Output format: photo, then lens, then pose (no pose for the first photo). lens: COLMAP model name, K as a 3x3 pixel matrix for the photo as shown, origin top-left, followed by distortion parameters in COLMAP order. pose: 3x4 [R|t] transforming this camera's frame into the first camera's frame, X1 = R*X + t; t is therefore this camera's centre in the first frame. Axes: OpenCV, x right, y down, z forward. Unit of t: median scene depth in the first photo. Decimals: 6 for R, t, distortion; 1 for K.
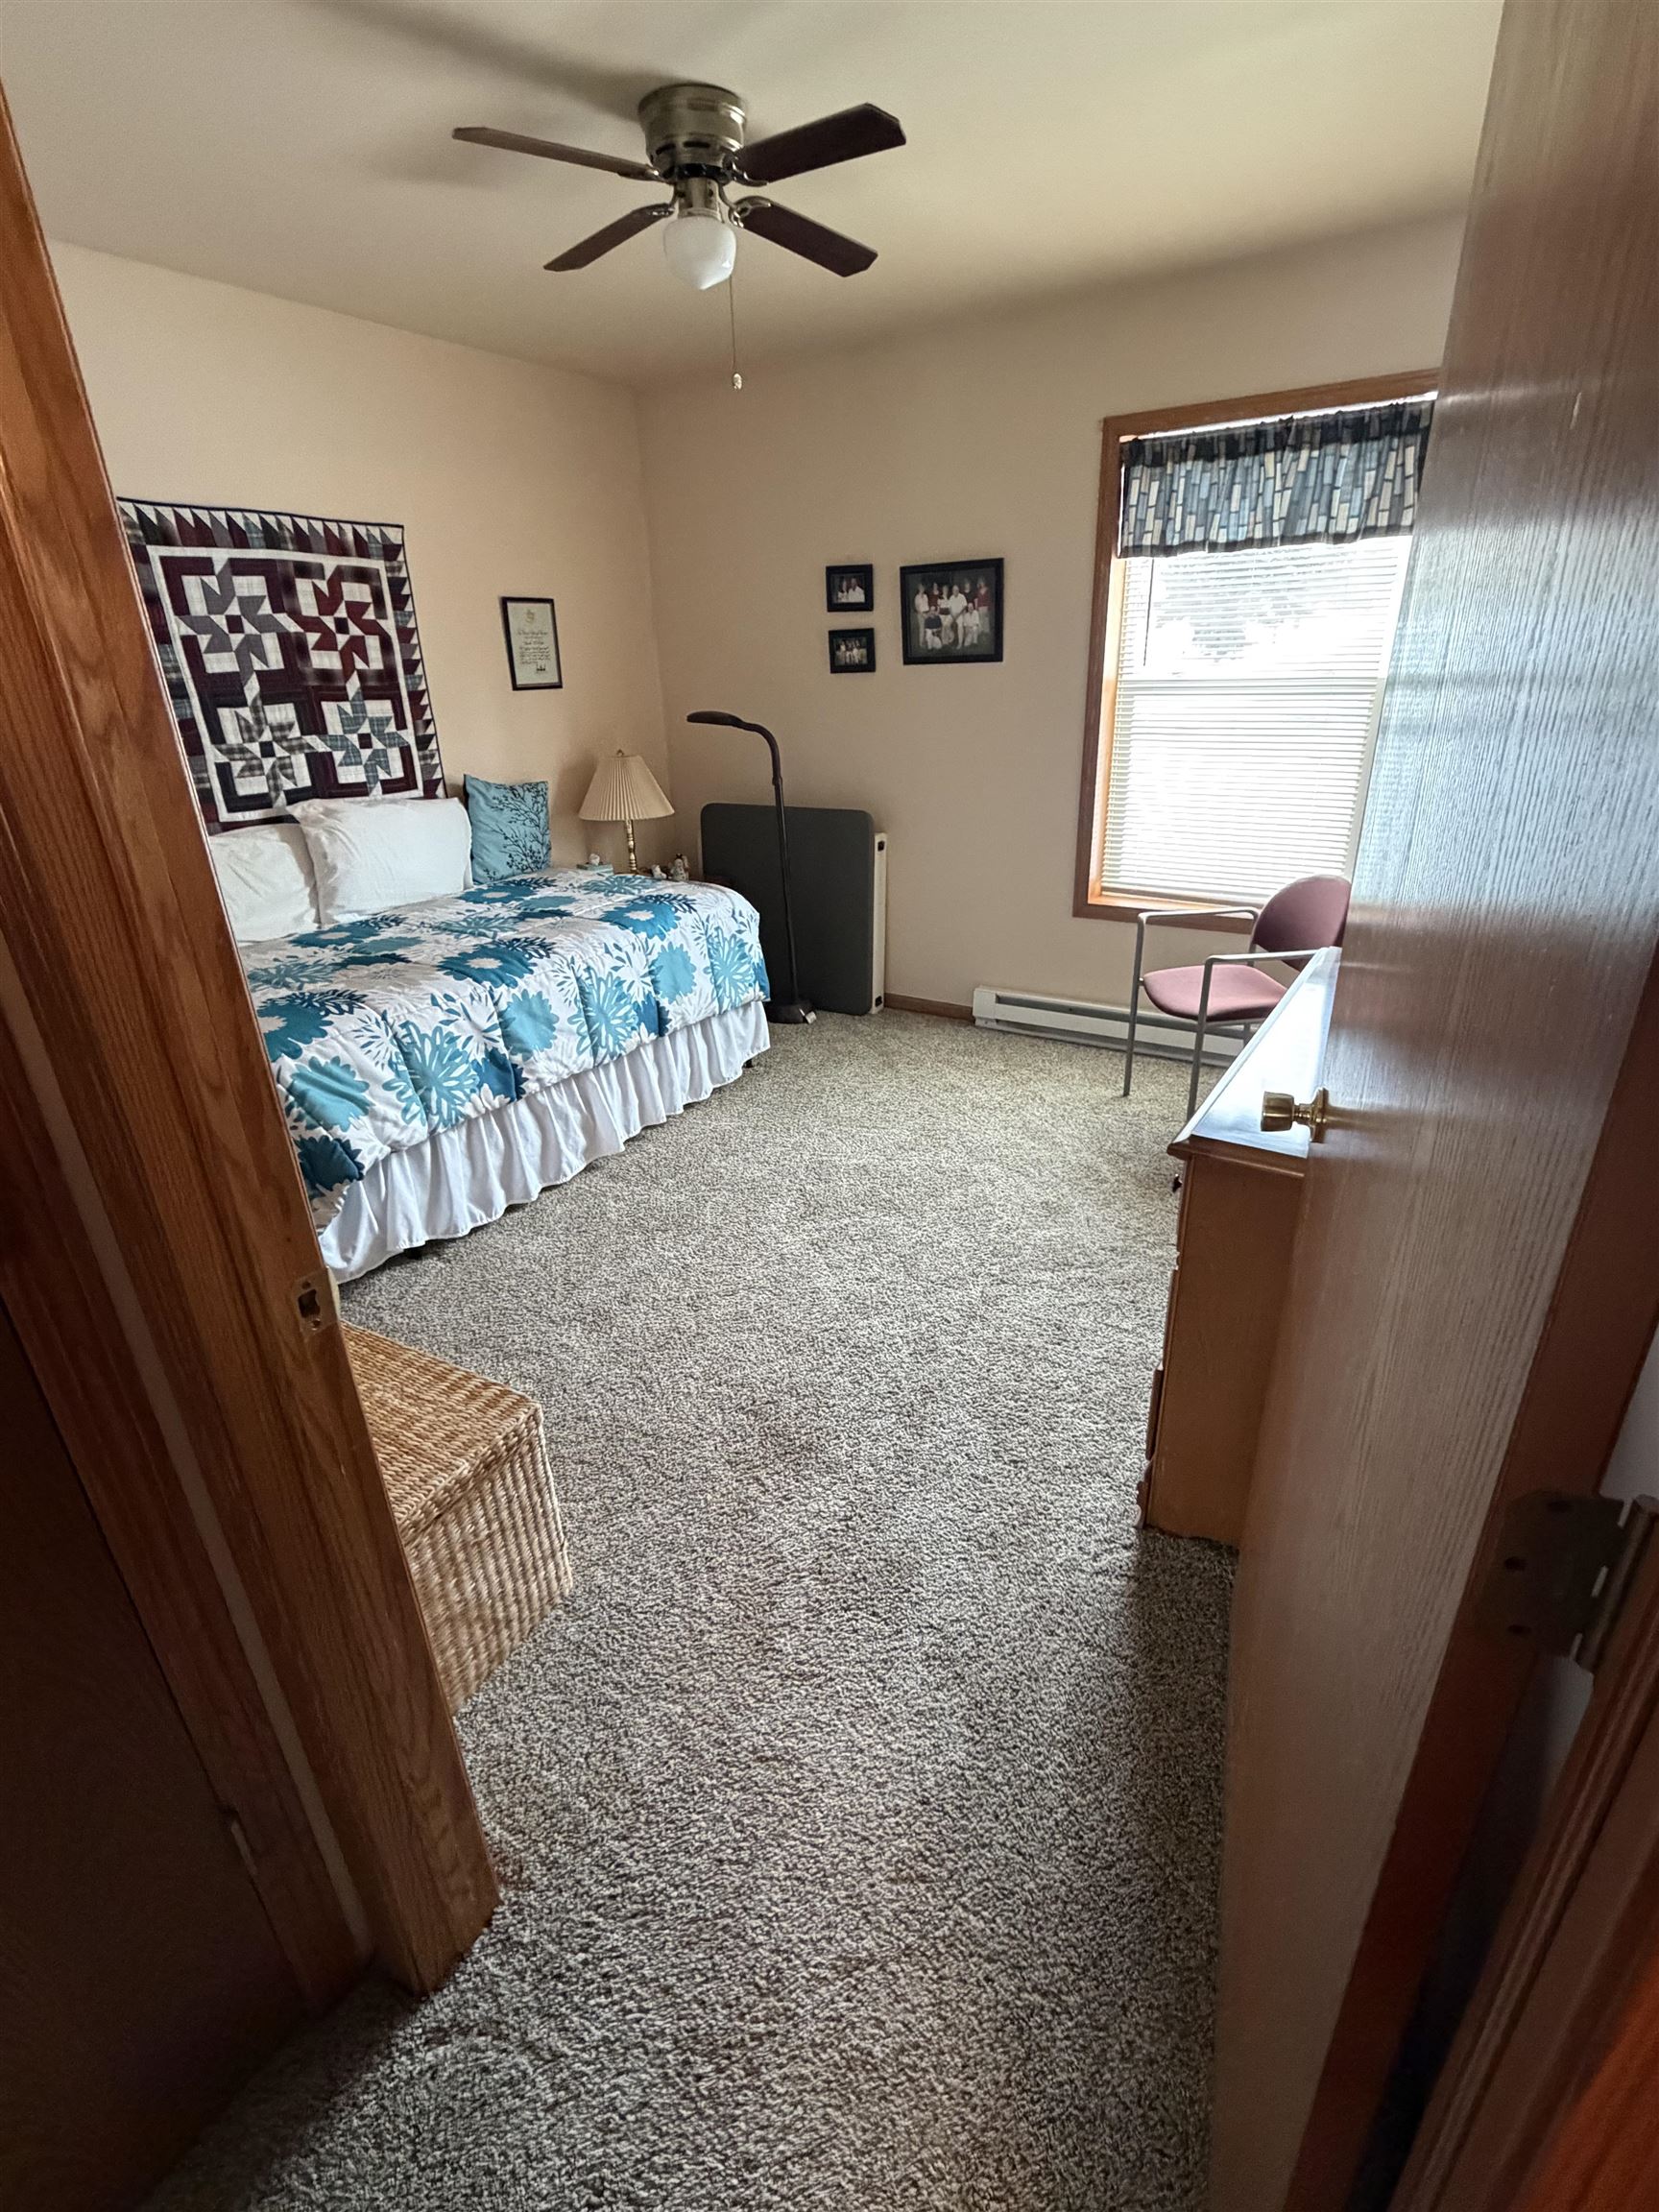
lens RADIAL K [[1015.3, 0, 842.5], [0, 1015.3, 1113.4], [0, 0, 1]] dist [-0.001296, -0.001358]
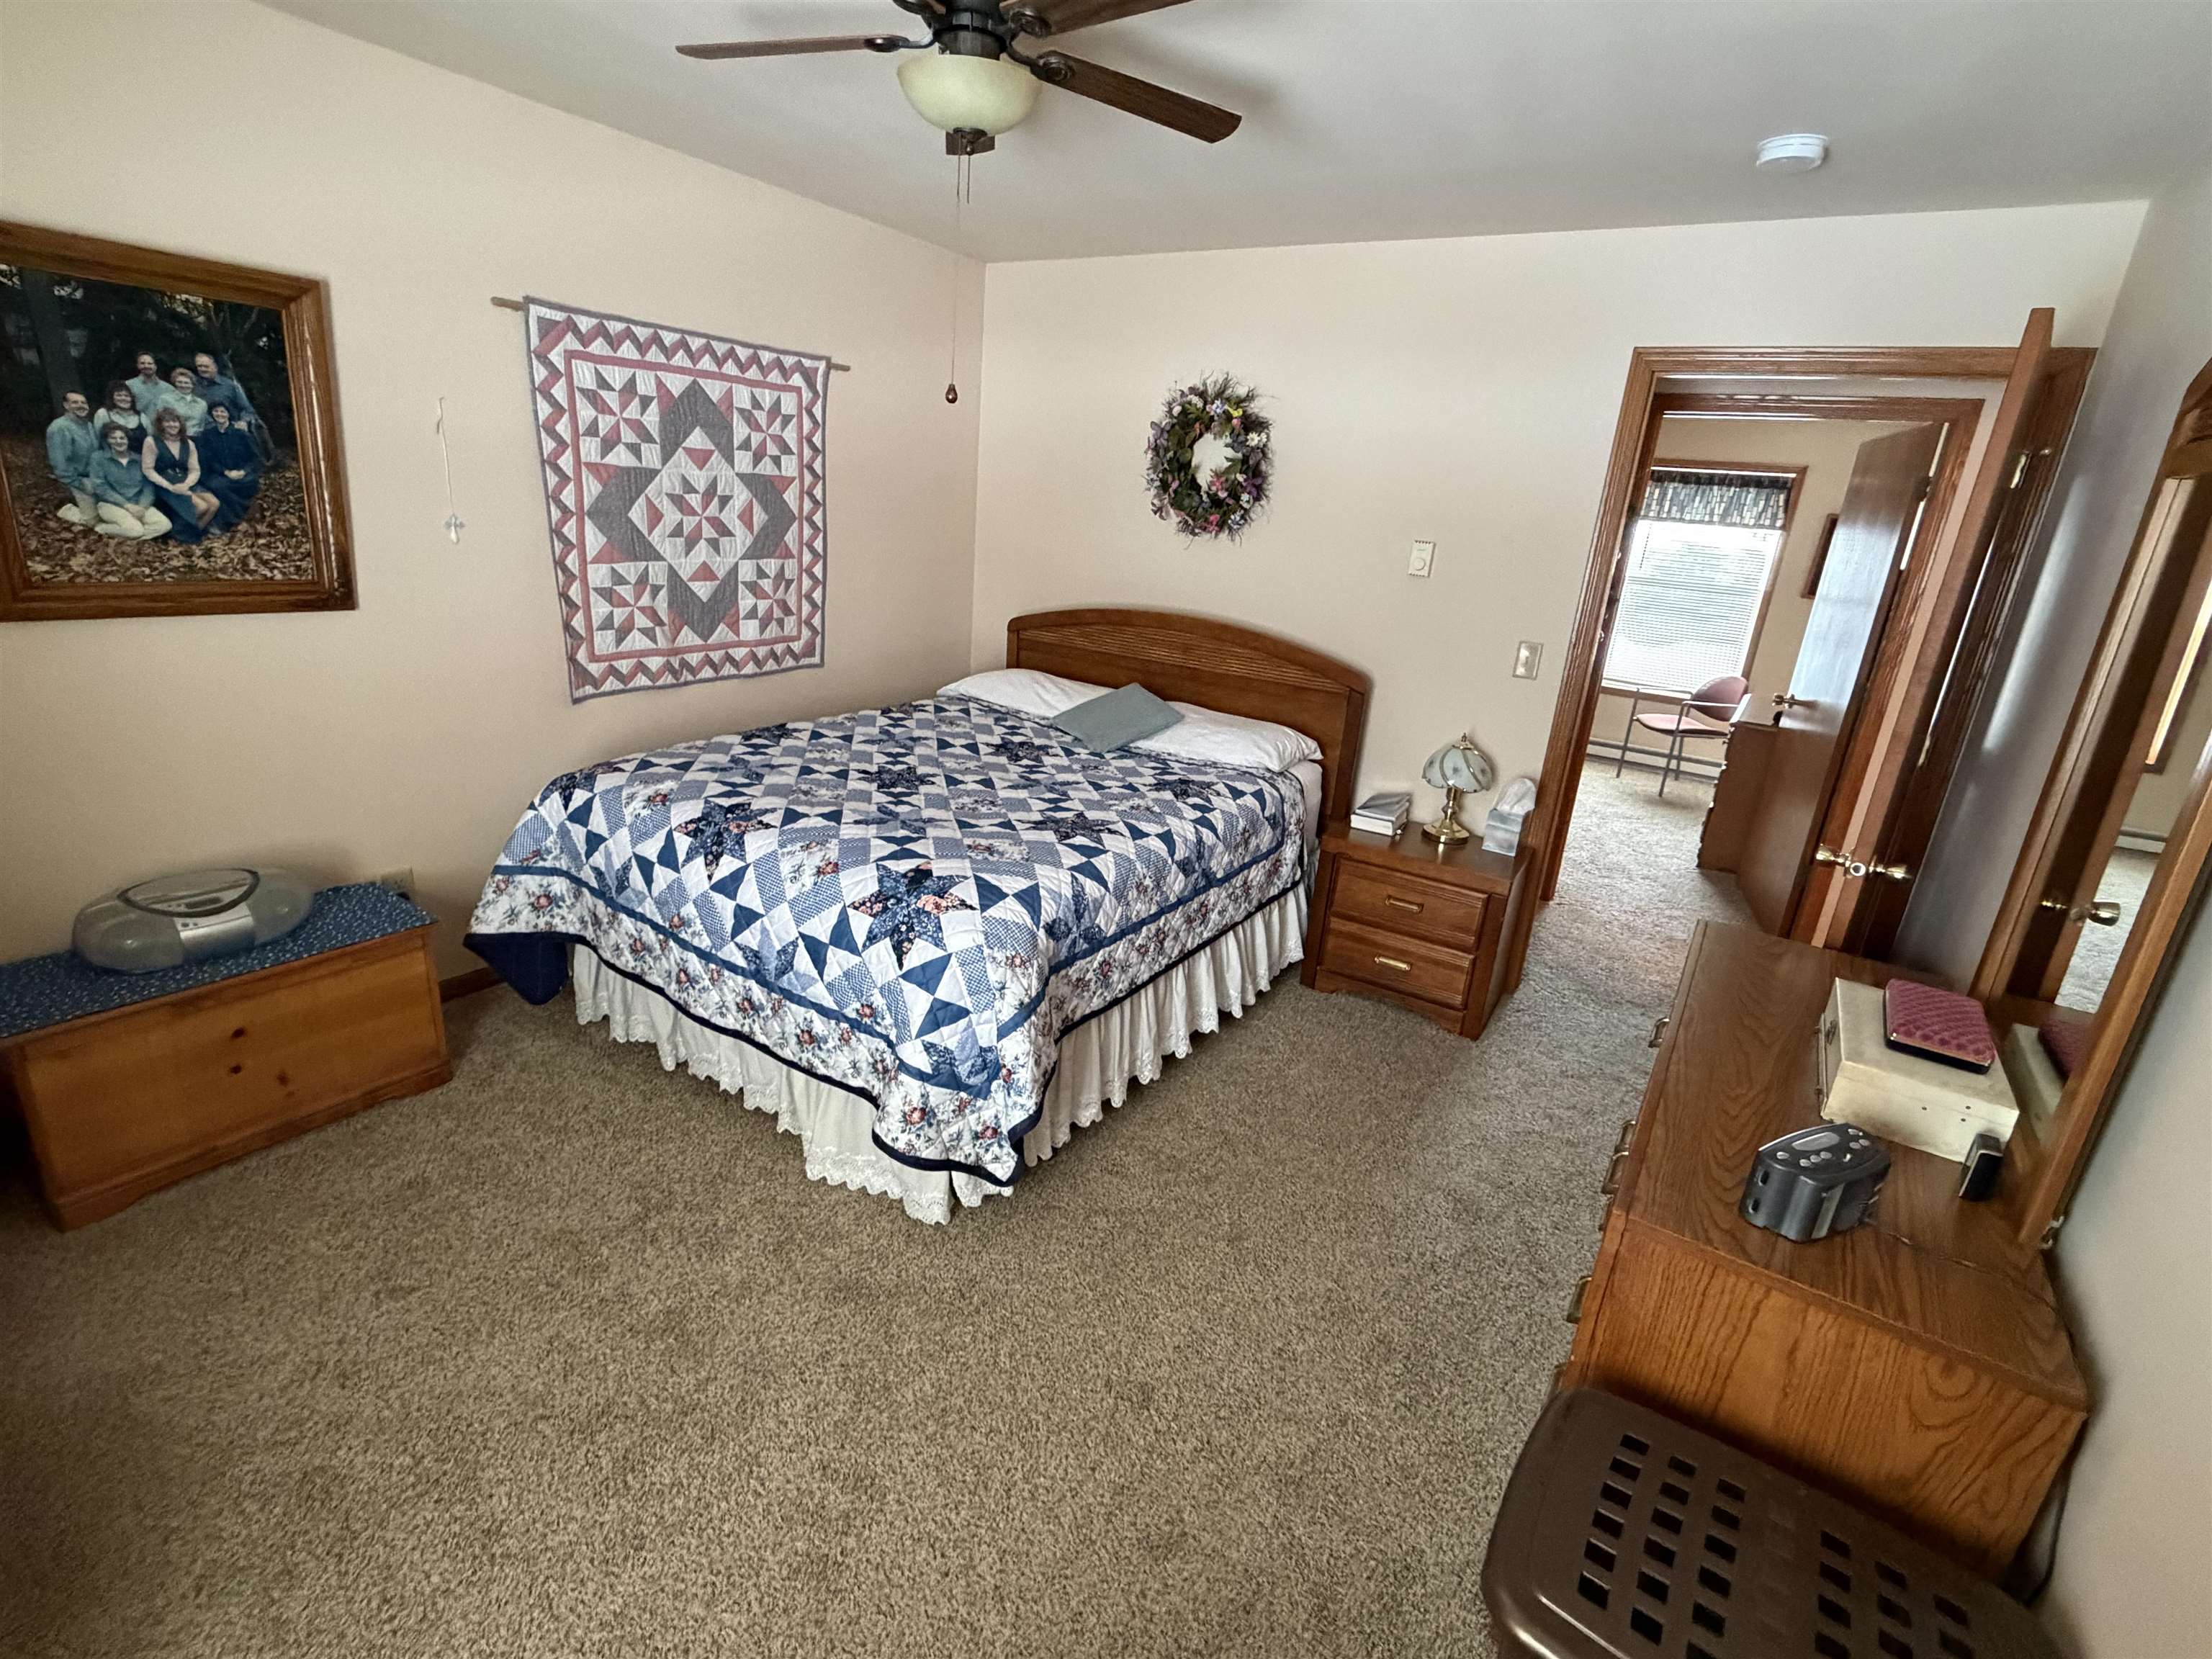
lens RADIAL K [[1031.2, 0, 1101.2], [0, 1031.2, 825.0], [0, 0, 1]] dist [-0.004221, -0.000651]
pose [[0.992710, 0.119618, 0.014753, -0.829824], [-0.117252, 0.986826, -0.111478, 0.467098], [-0.027893, 0.108936, 0.993657, -1.074022]]
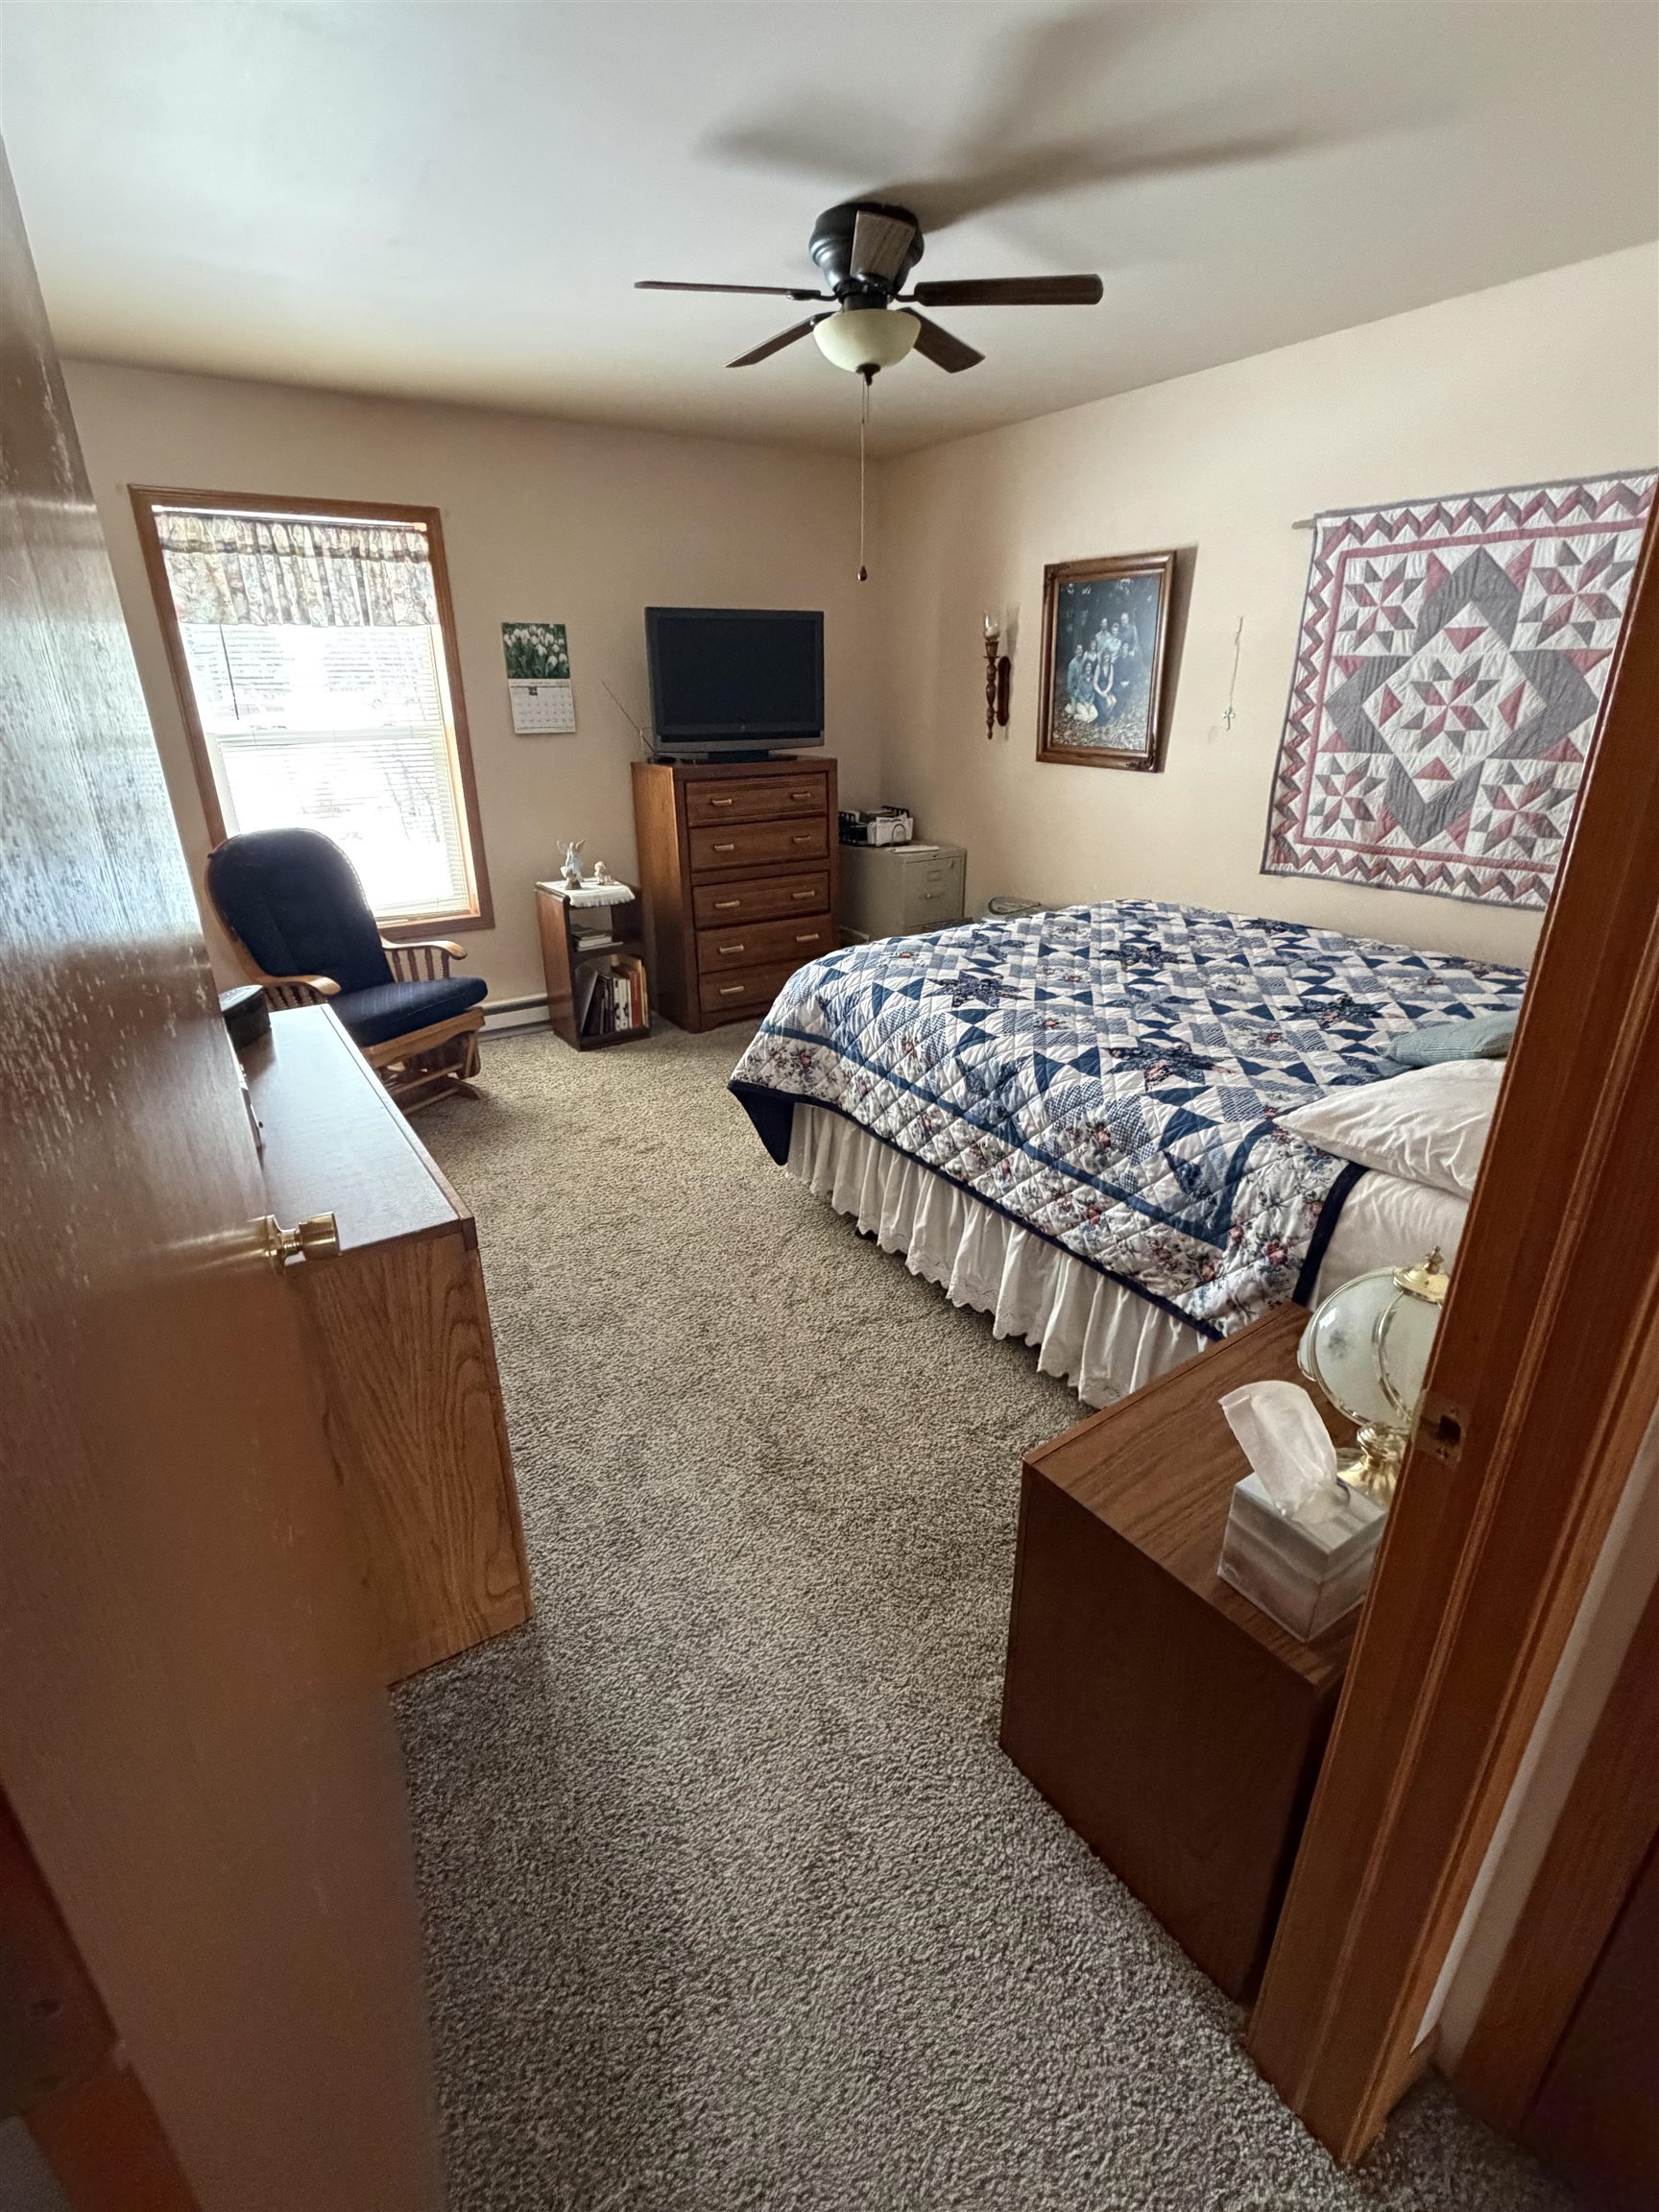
lens RADIAL K [[1015.3, 0, 840.1], [0, 1015.3, 1104.4], [0, 0, 1]] dist [-0.001296, -0.001358]
pose [[-0.414680, 0.386784, -0.823674, 0.494598], [-0.353094, 0.765851, 0.537398, -0.280816], [0.838669, 0.513682, -0.181012, 0.612689]]
